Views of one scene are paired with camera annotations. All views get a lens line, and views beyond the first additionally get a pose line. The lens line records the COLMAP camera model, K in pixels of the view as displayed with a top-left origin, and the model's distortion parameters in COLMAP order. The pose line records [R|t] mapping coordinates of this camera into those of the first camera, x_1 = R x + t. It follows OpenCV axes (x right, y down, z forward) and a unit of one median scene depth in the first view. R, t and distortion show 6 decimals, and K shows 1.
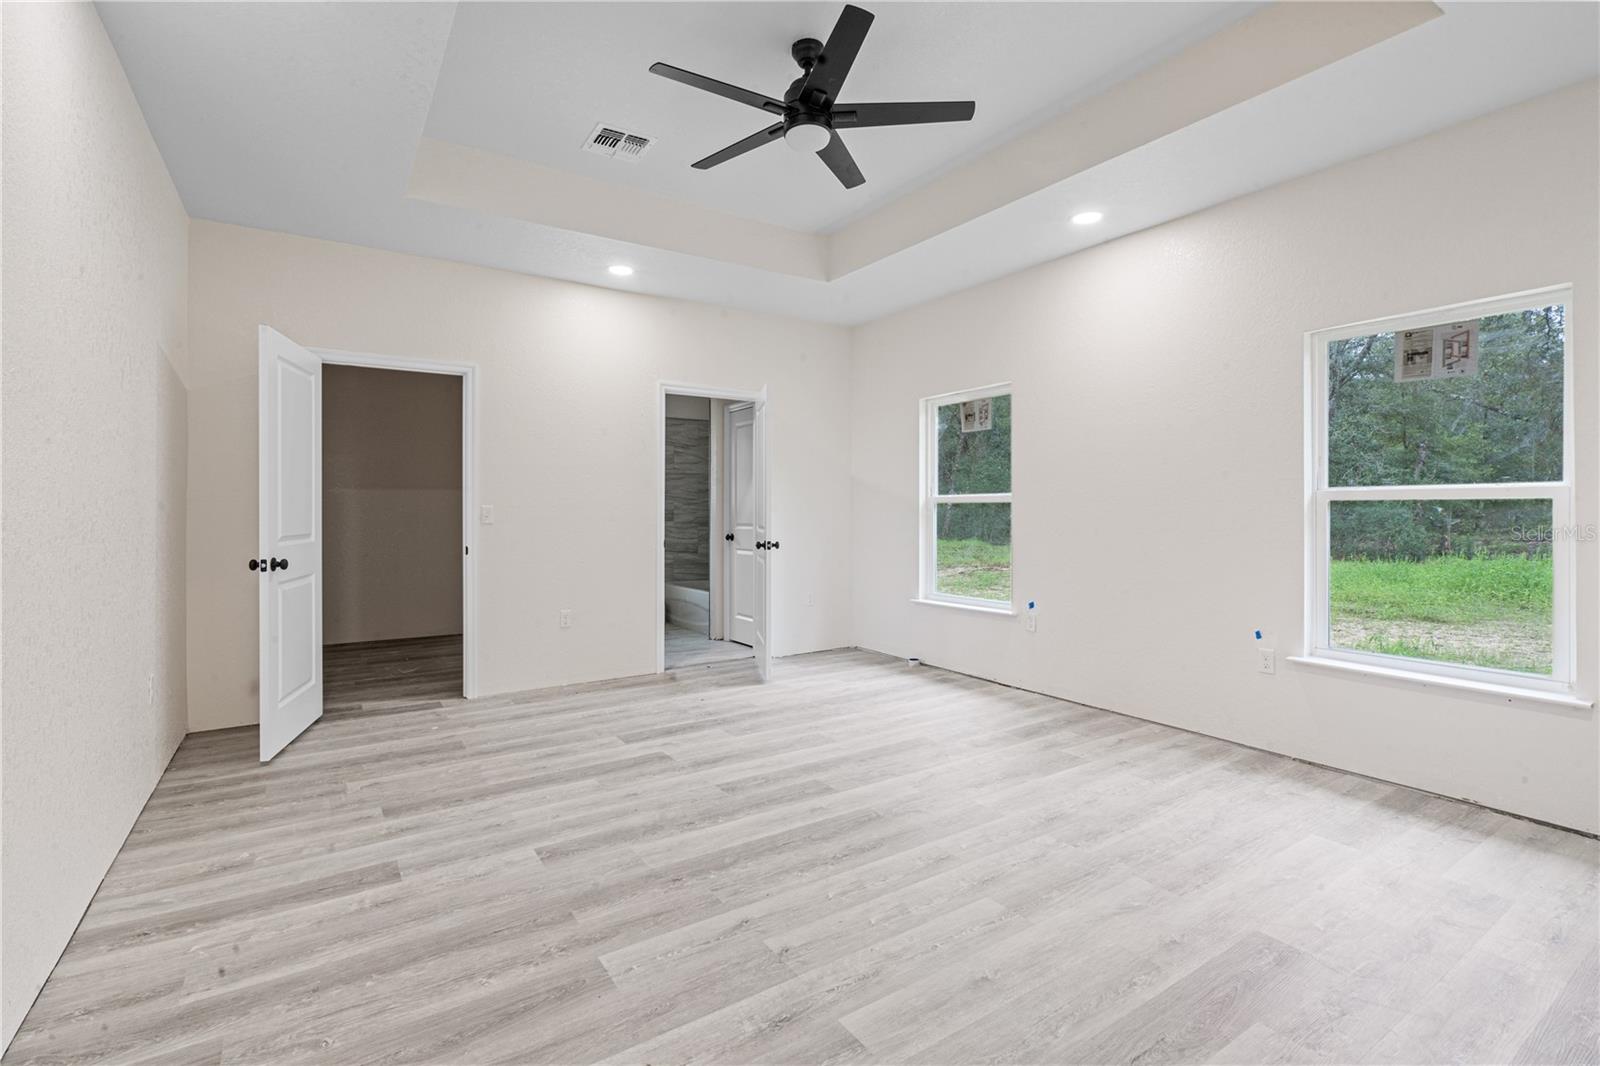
lens RADIAL K [[731.2, 0, 793.8], [0, 731.2, 530.5], [0, 0, 1]] dist [-0.003447, 0.000215]
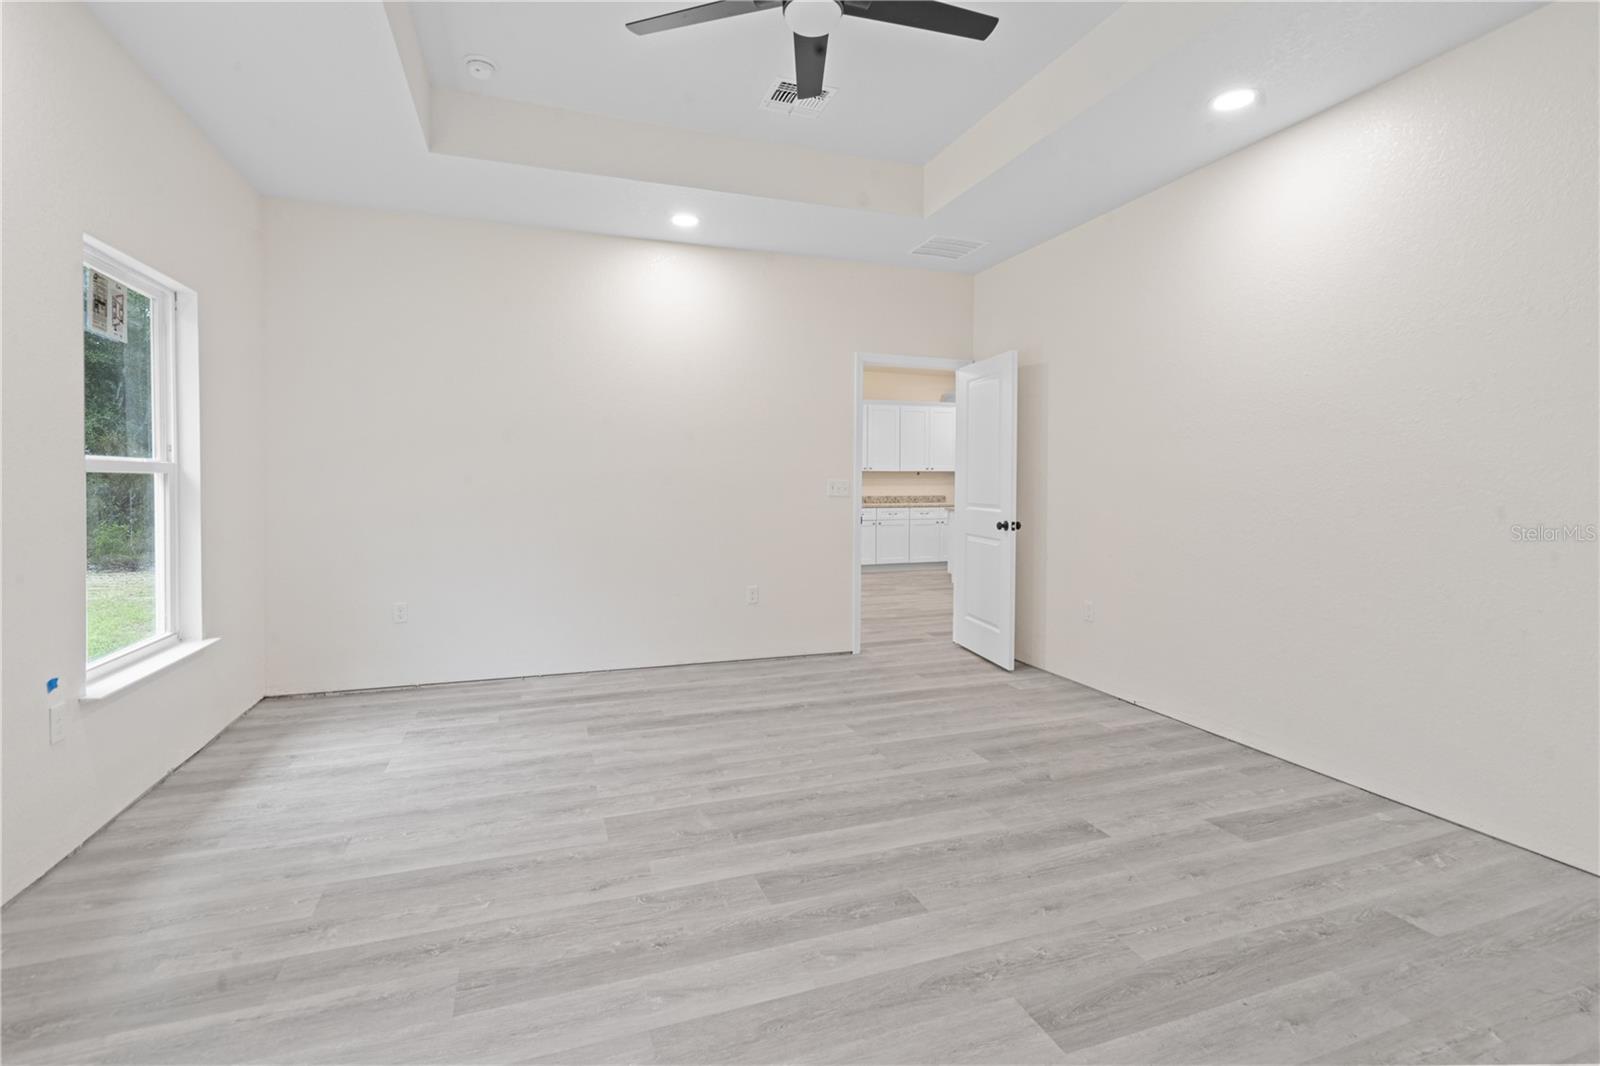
lens RADIAL K [[731.2, 0, 793.8], [0, 731.2, 530.5], [0, 0, 1]] dist [-0.003447, 0.000215]
pose [[-0.970150, -0.017185, 0.241897, -0.165029], [0.005345, 0.995729, 0.092173, -0.055411], [-0.242448, 0.090714, -0.965914, 1.880829]]
